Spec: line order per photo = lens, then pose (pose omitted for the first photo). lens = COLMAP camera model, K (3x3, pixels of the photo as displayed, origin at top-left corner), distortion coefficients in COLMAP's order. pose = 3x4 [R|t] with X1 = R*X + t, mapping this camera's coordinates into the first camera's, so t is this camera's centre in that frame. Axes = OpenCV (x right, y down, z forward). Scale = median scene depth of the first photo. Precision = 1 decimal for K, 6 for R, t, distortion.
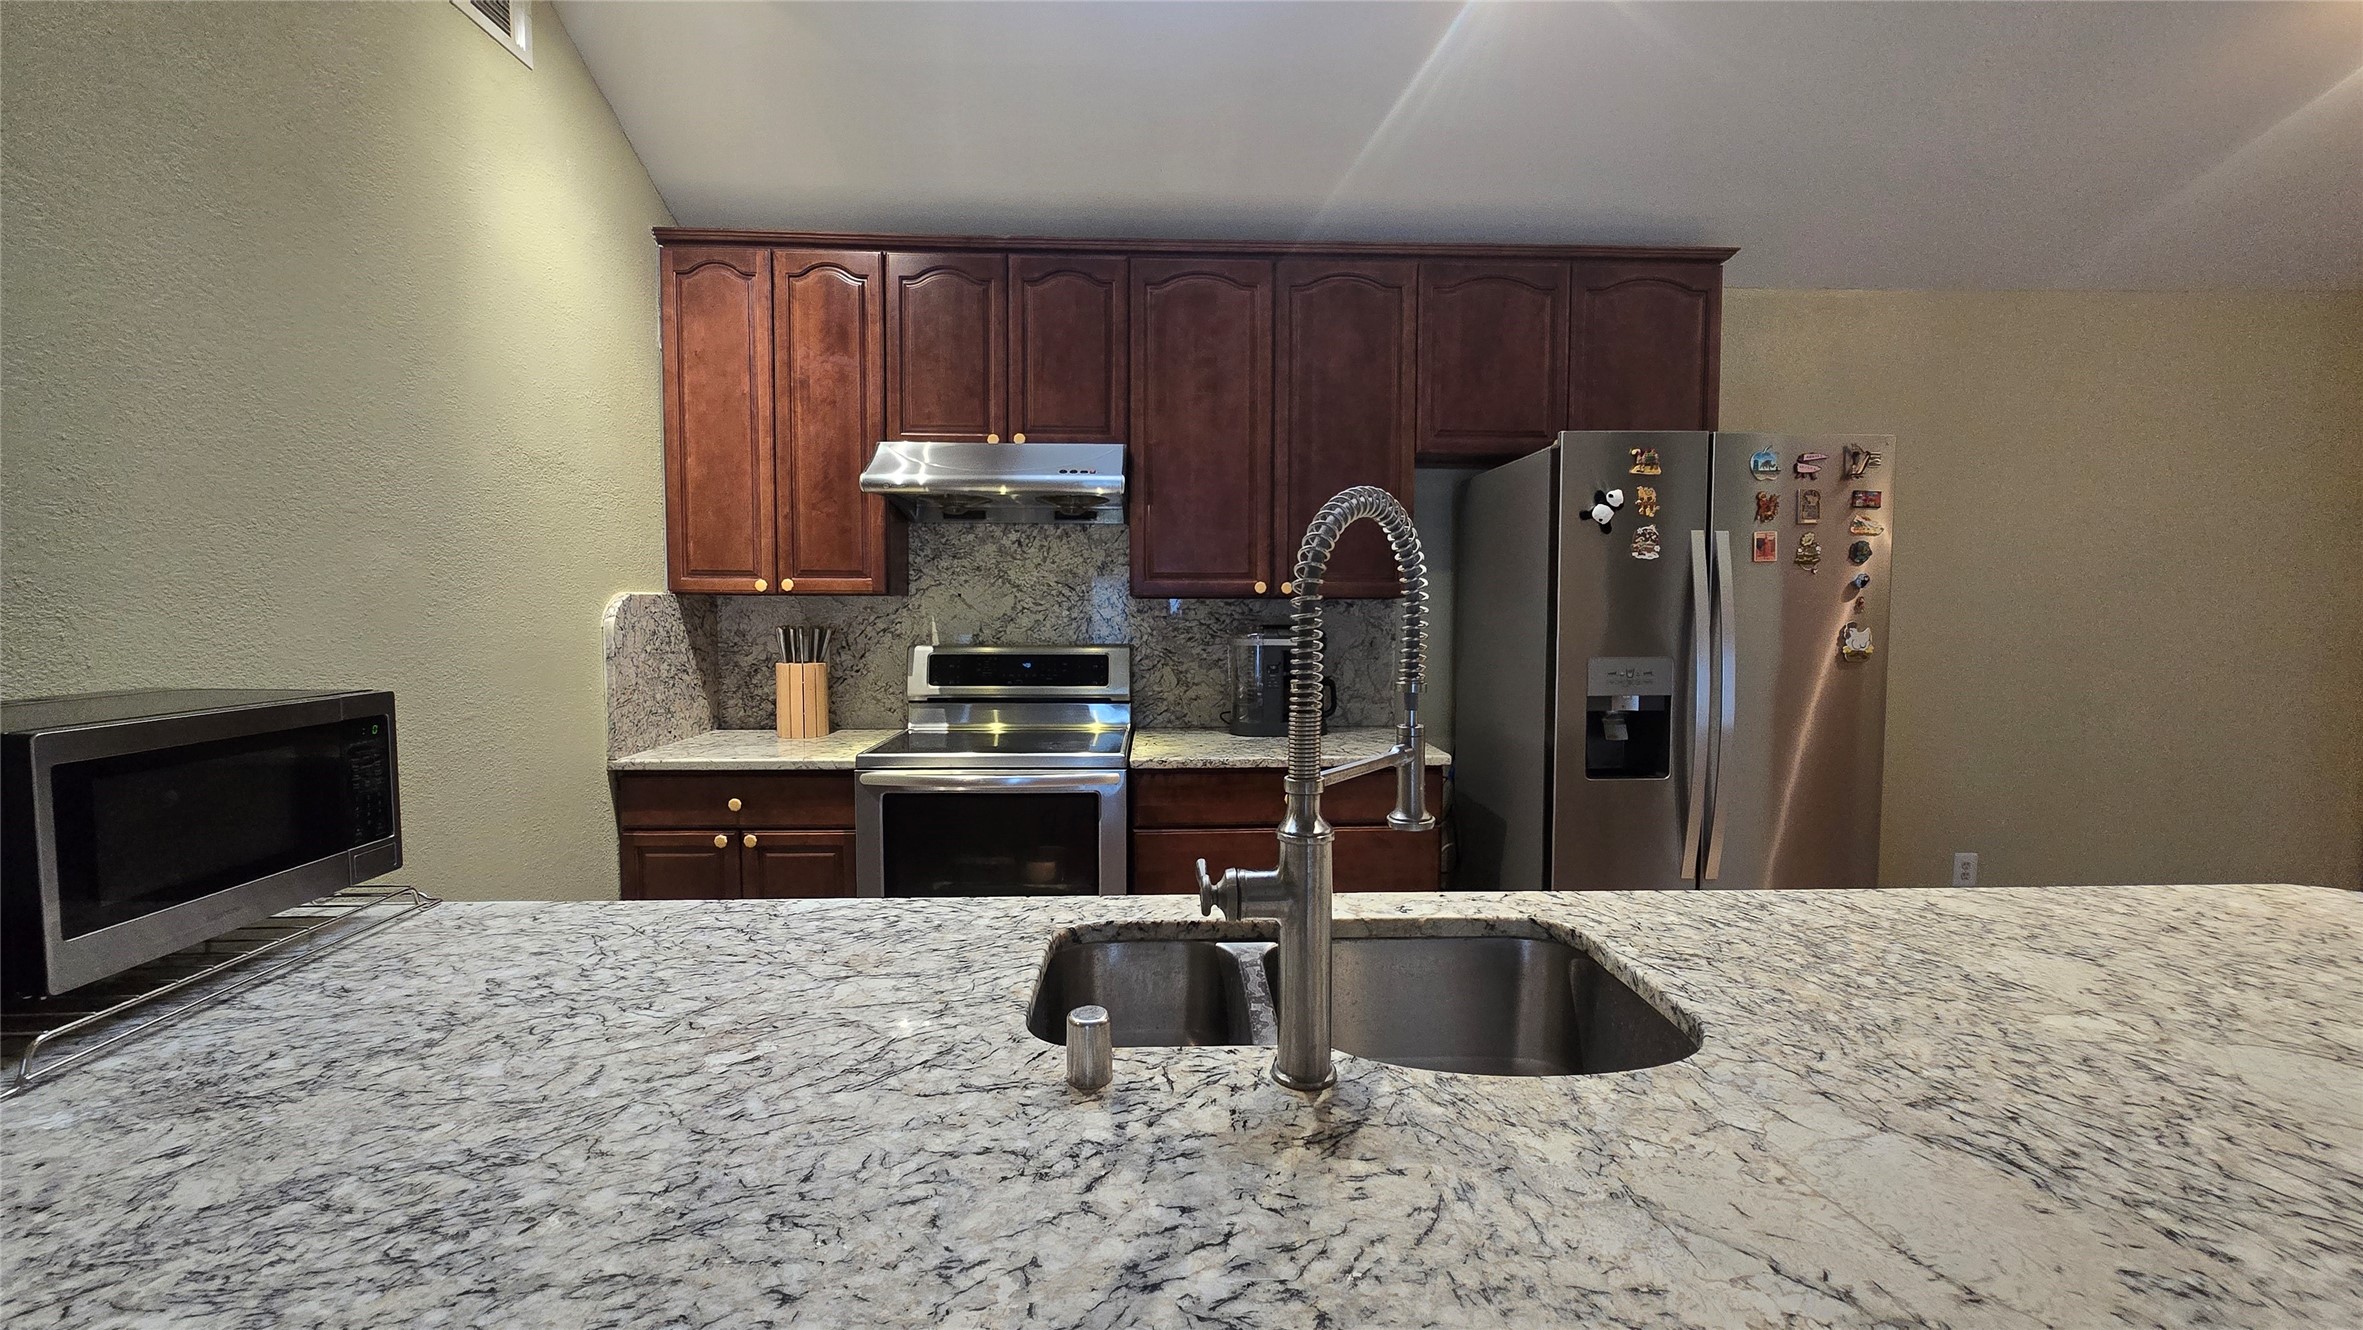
lens RADIAL K [[961.4, 0, 1181.5], [0, 961.4, 665.0], [0, 0, 1]] dist [-0.002450, -0.000448]
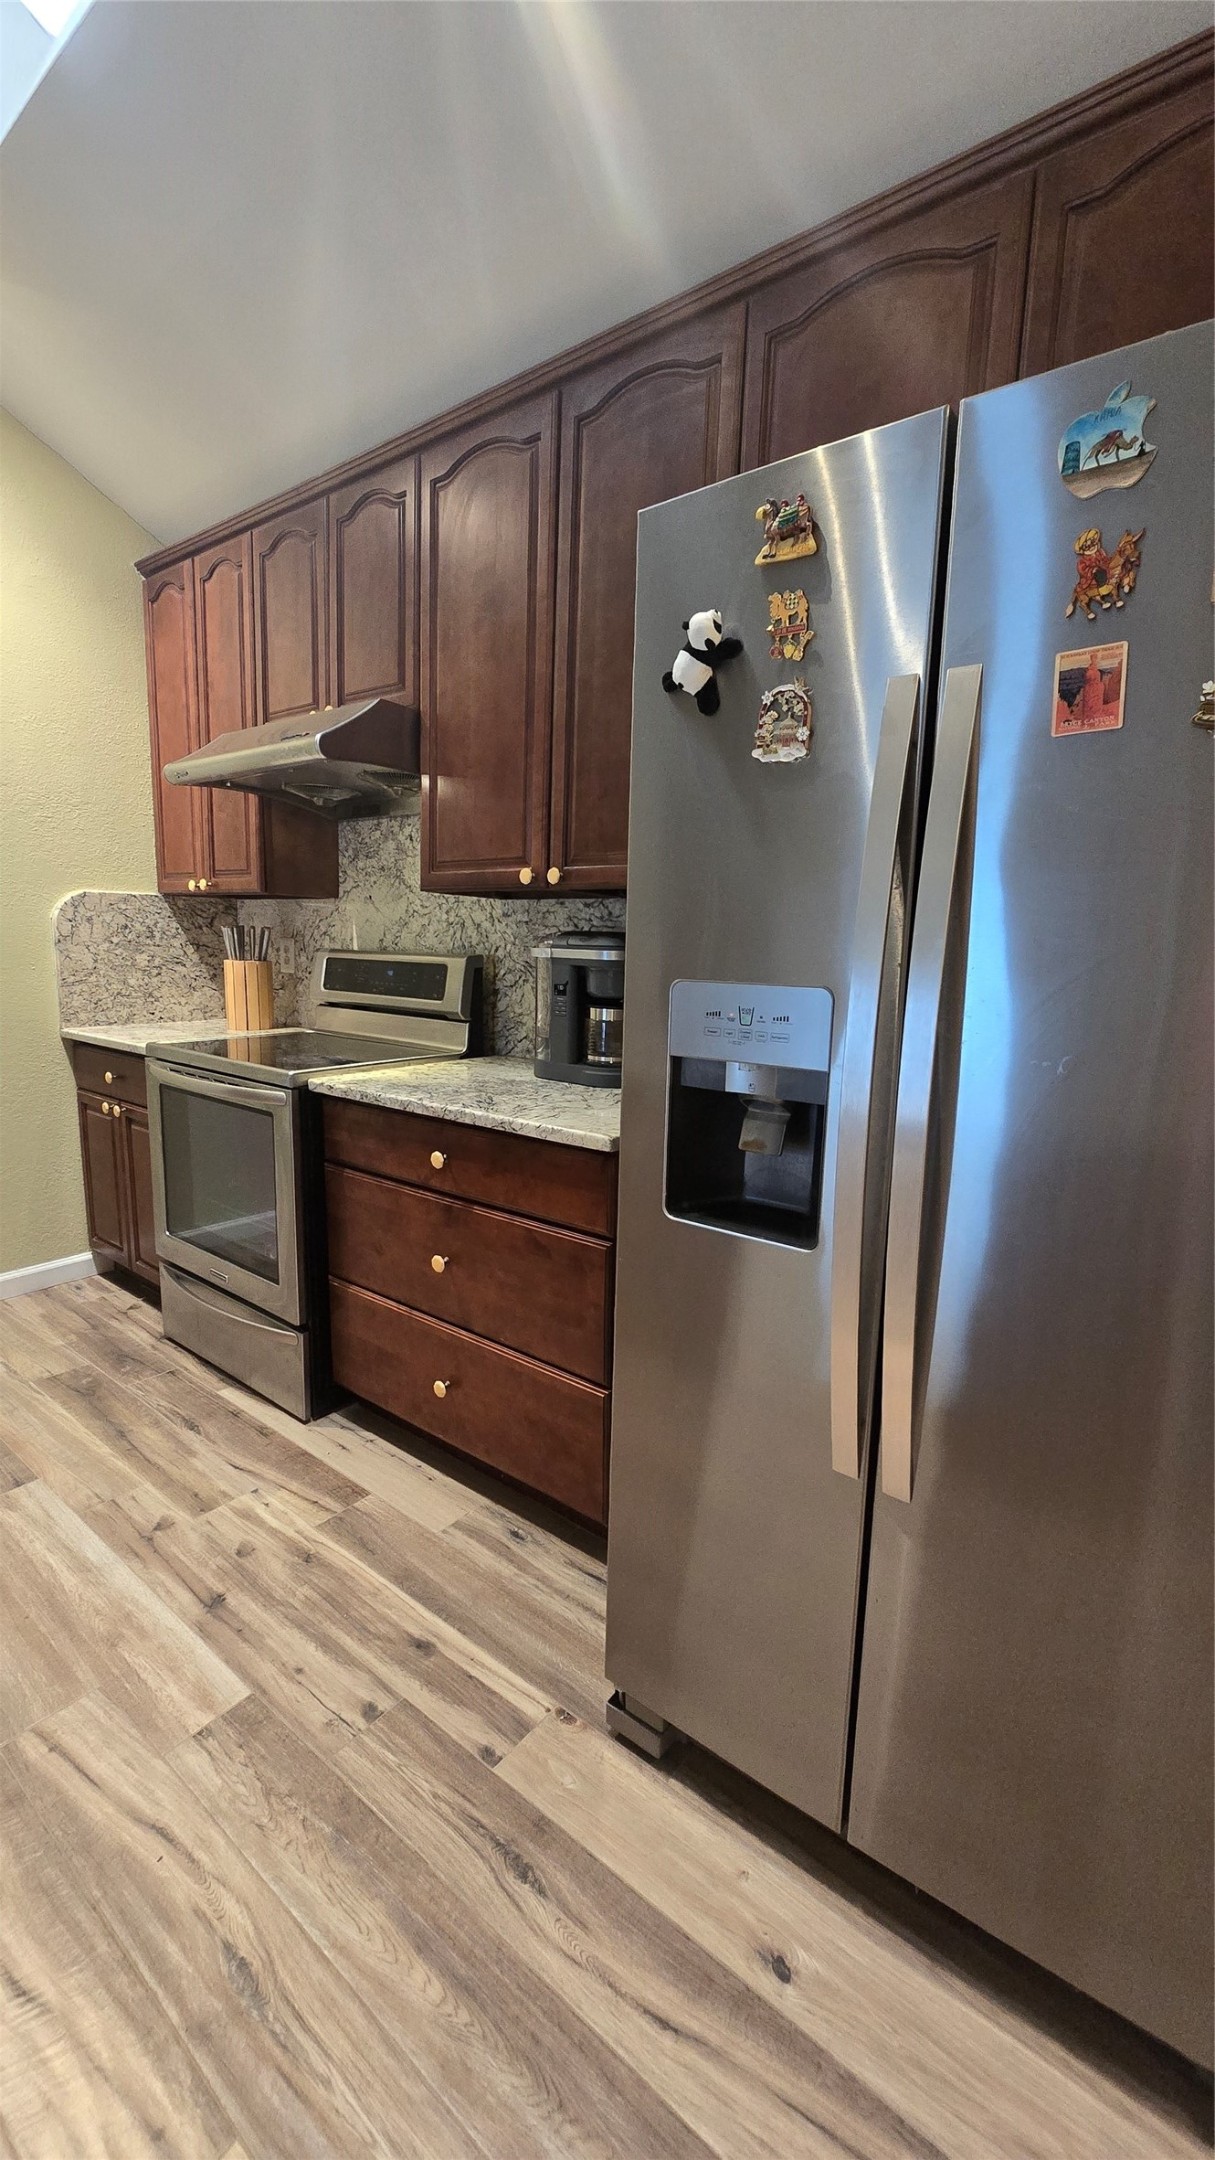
lens RADIAL K [[878.8, 0, 615.5], [0, 878.8, 1080.2], [0, 0, 1]] dist [-0.002450, -0.000448]
pose [[0.768783, 0.119393, -0.628266, 0.577351], [-0.067550, 0.992083, 0.105874, -0.001404], [0.635933, -0.038955, 0.770761, 0.521620]]
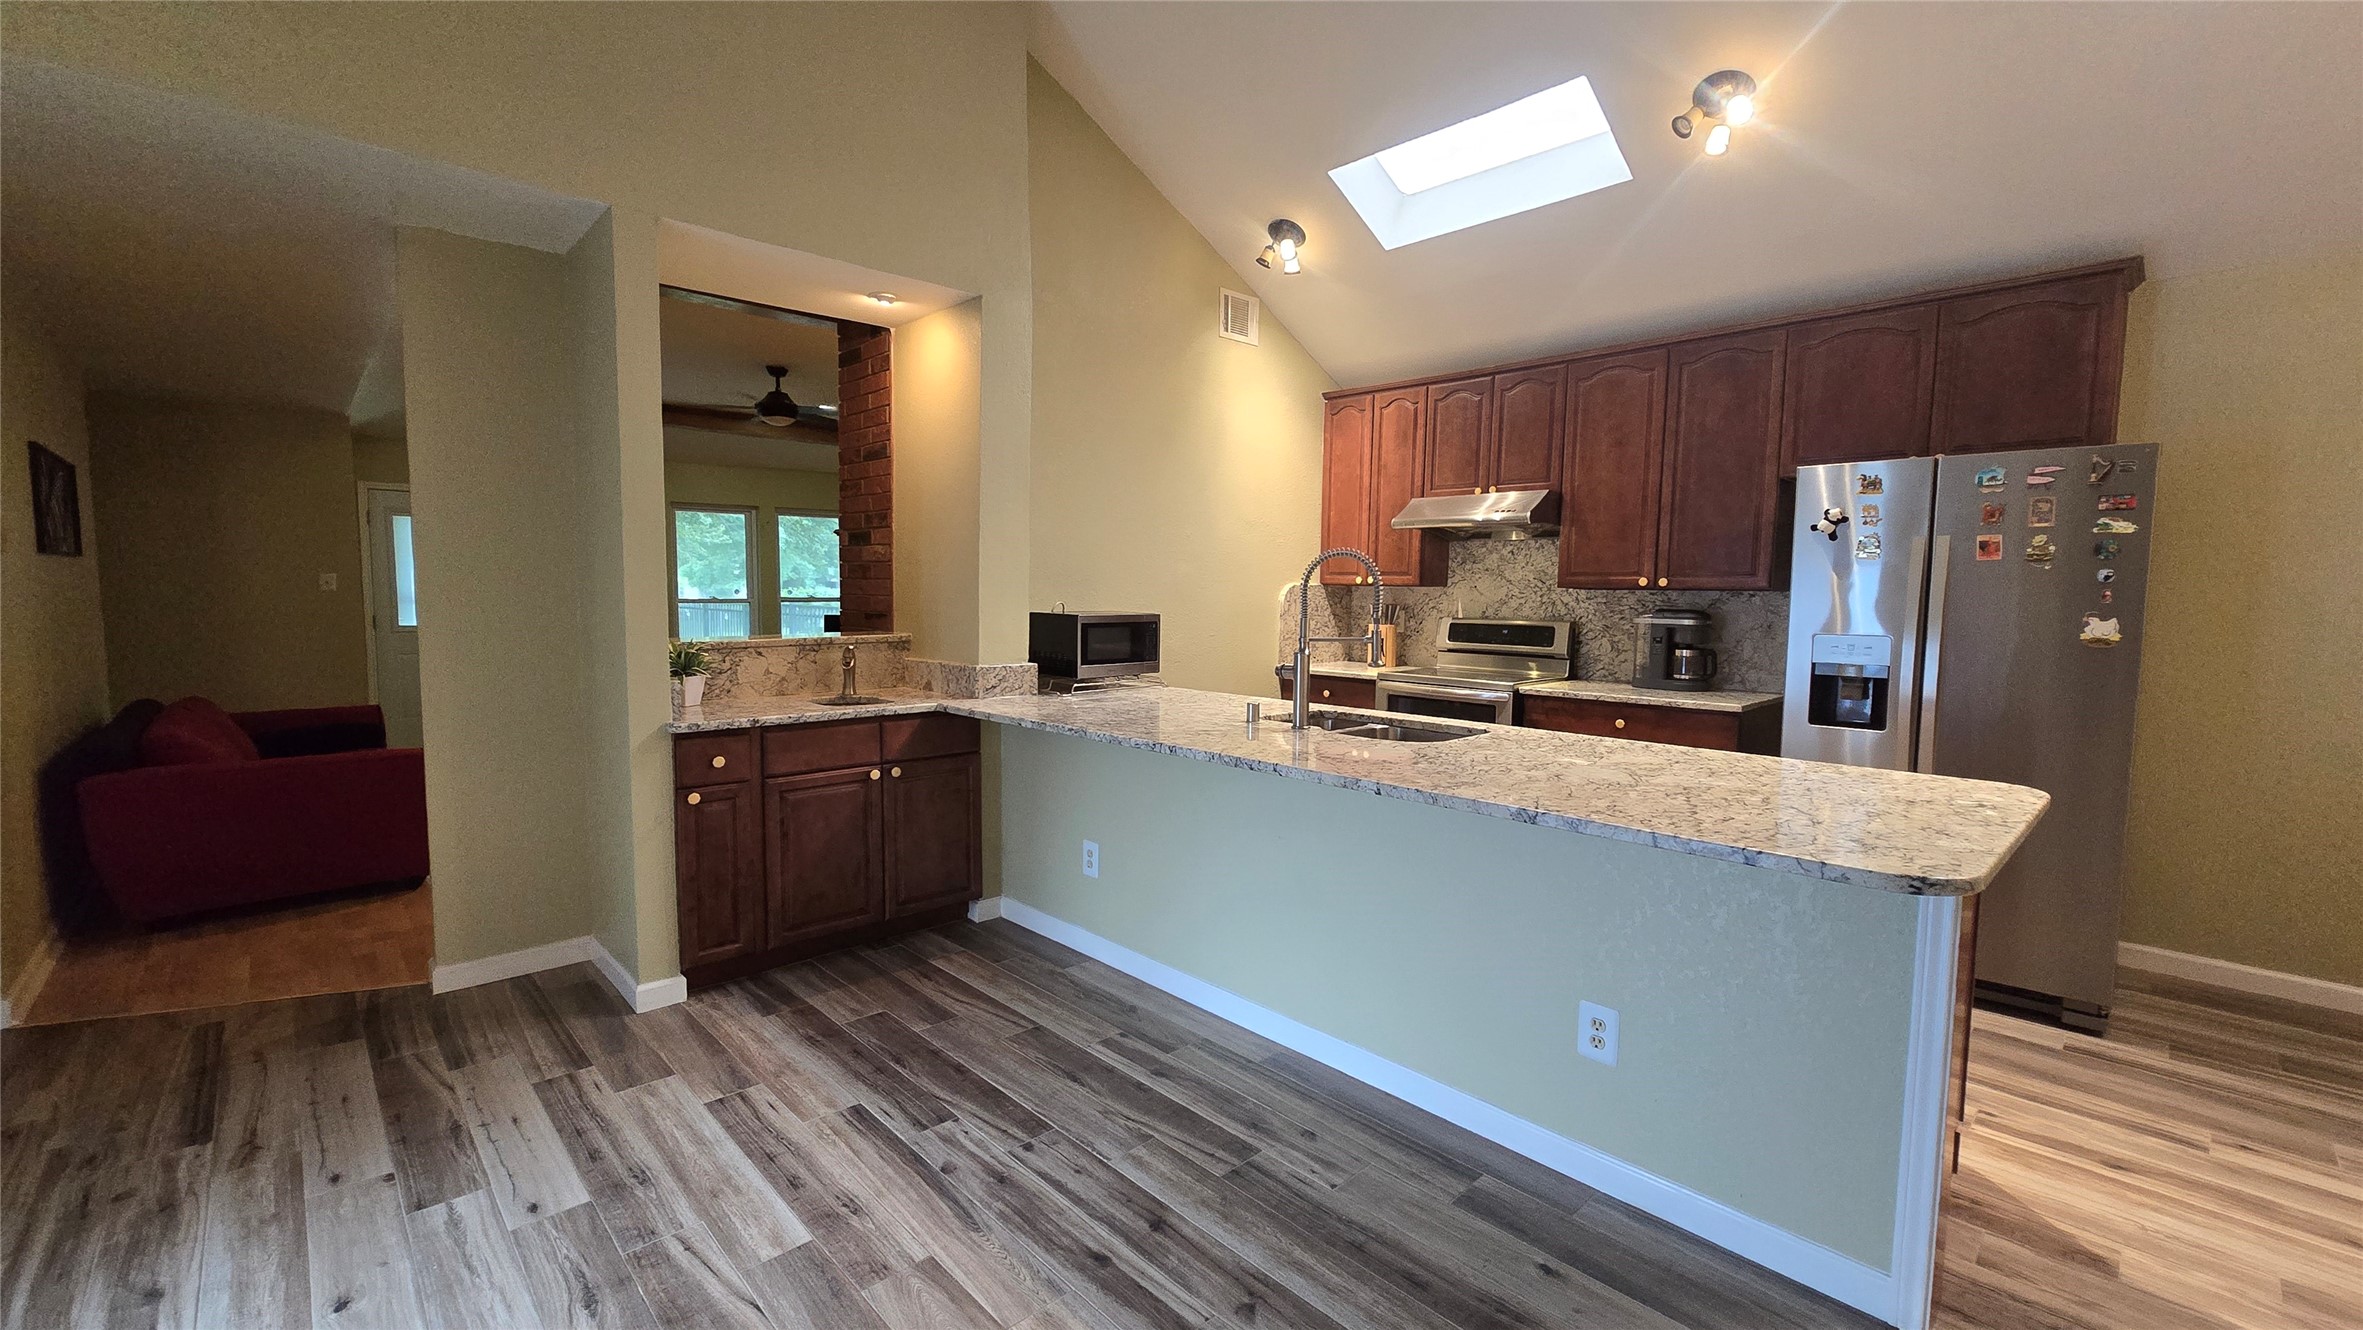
lens RADIAL K [[961.4, 0, 1181.5], [0, 961.4, 665.0], [0, 0, 1]] dist [-0.002450, -0.000448]
pose [[0.665548, 0.064953, -0.743524, 0.695029], [-0.061291, 0.997598, 0.032284, 0.038480], [0.743834, 0.024085, 0.667930, -0.456727]]
